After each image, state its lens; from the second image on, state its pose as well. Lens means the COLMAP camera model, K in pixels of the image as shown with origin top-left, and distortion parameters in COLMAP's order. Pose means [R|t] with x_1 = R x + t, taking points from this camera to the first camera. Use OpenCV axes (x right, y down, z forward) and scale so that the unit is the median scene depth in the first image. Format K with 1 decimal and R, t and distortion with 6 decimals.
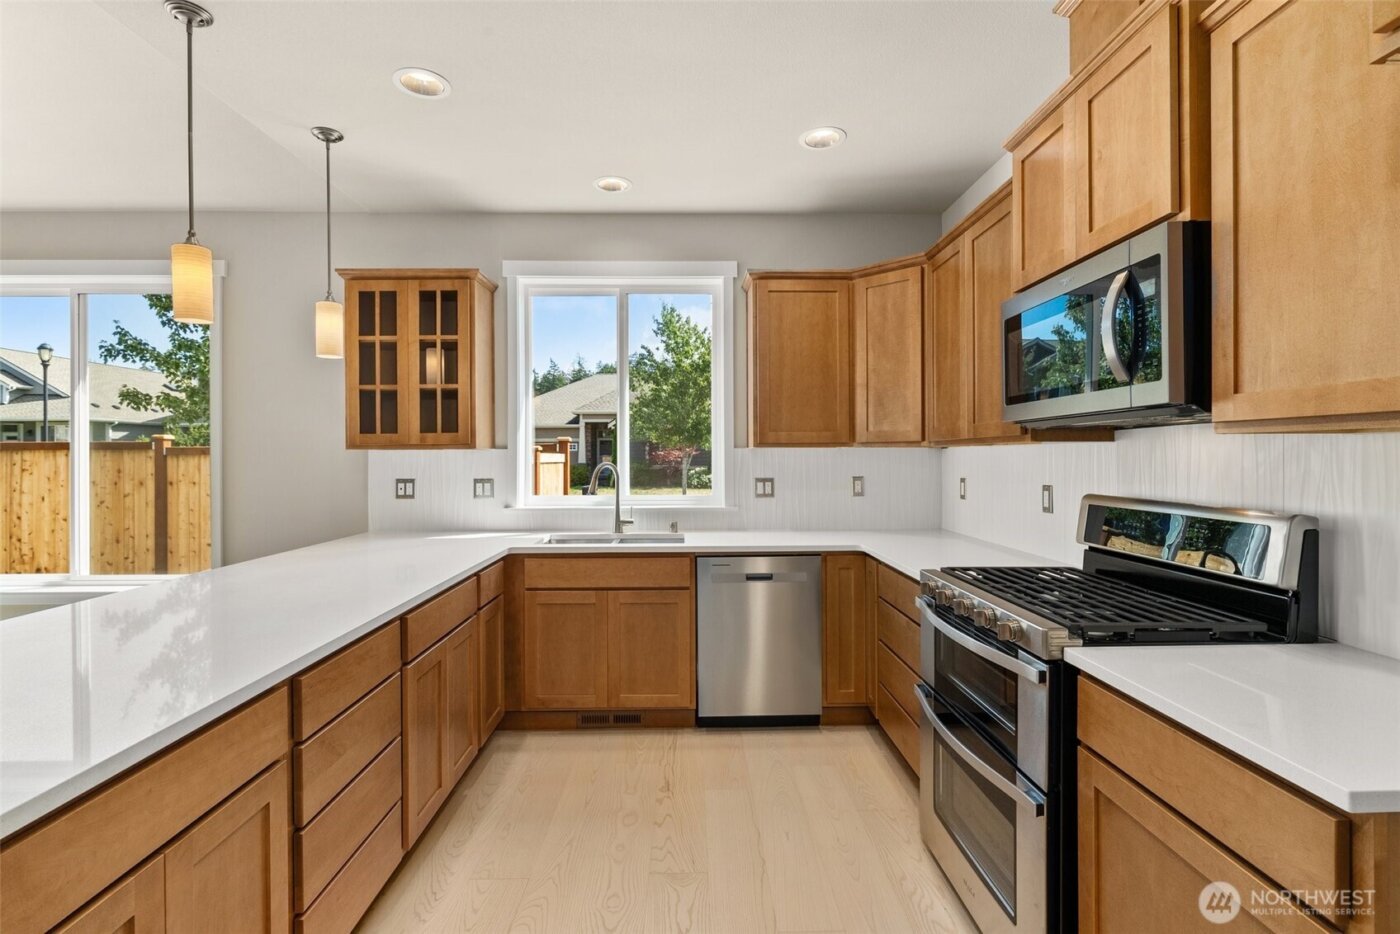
lens RADIAL K [[640.8, 0, 700.2], [0, 640.8, 461.3], [0, 0, 1]] dist [-0.002781, -0.000362]
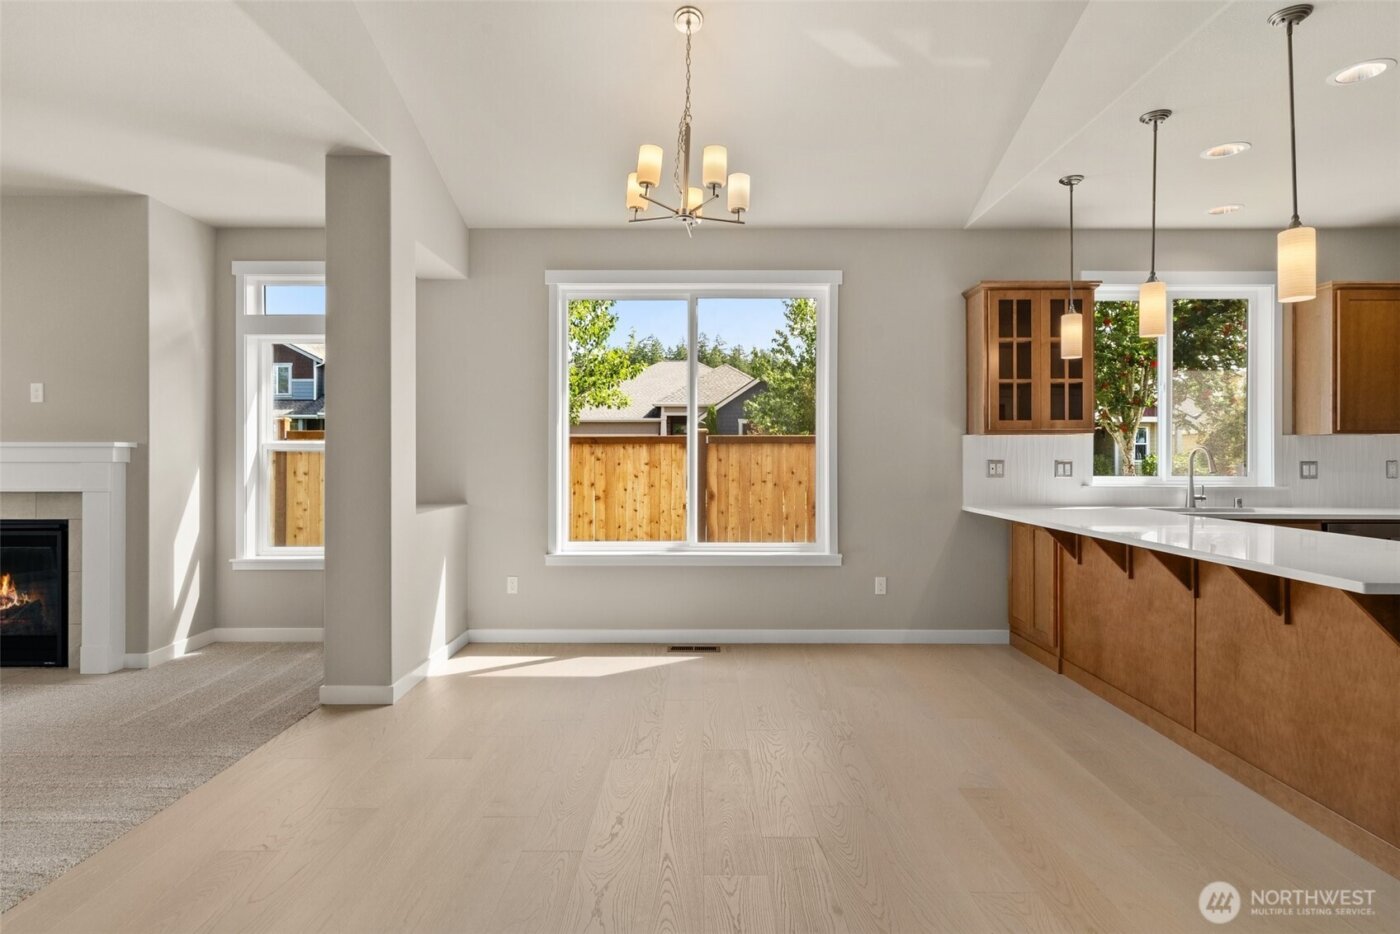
lens RADIAL K [[757.4, 0, 700.2], [0, 757.4, 463.1], [0, 0, 1]] dist [0.001975, -0.000287]
pose [[0.999560, 0.007374, -0.028738, -1.032989], [-0.007375, 0.999973, 0.000095, 0.039933], [0.028738, 0.000117, 0.999587, -0.411597]]
